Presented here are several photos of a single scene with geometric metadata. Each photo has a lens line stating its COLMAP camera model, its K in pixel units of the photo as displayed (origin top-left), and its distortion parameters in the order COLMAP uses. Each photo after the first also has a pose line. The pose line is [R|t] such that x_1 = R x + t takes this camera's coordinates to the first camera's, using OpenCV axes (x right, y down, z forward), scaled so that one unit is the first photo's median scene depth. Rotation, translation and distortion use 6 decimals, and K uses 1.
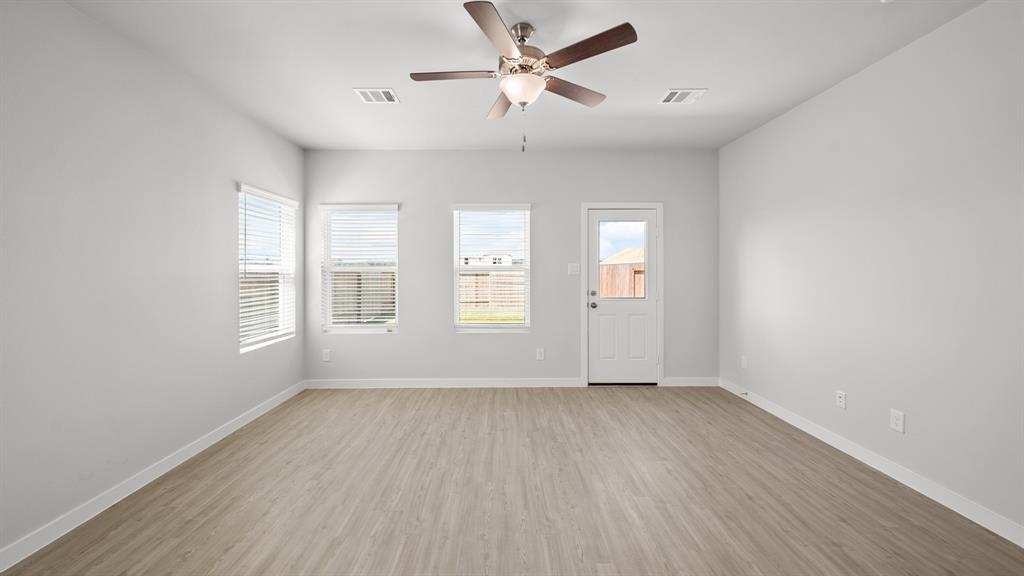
lens RADIAL K [[358.9, 0, 502.8], [0, 358.9, 268.7], [0, 0, 1]] dist [-0.000830, -0.000049]
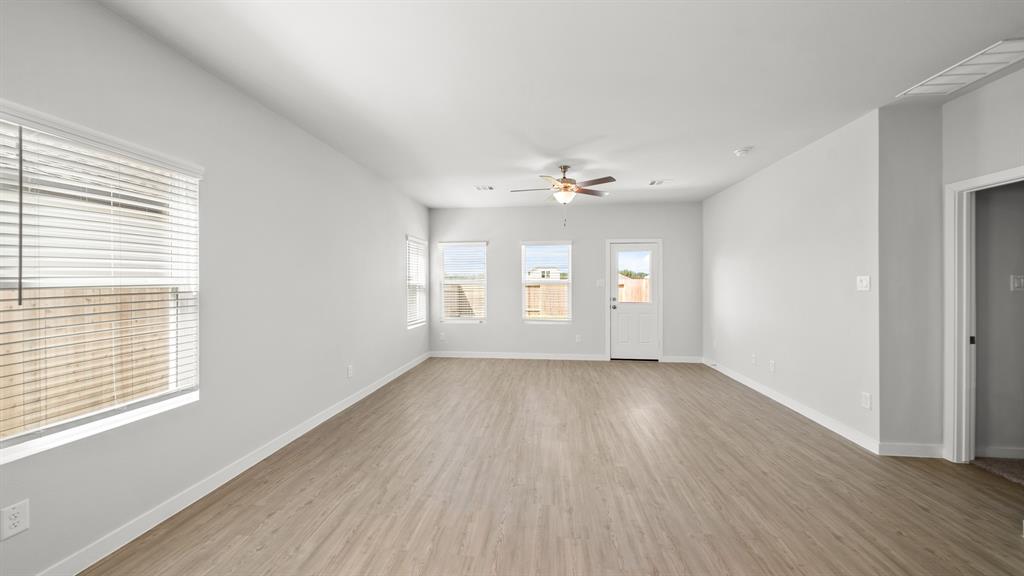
lens RADIAL K [[366.6, 0, 499.9], [0, 366.6, 278.1], [0, 0, 1]] dist [0.004674, 0.000274]
pose [[0.990458, -0.000684, -0.137814, -0.011616], [-0.000785, 0.999943, -0.010605, -0.003468], [0.137813, 0.010612, 0.990401, -0.605098]]
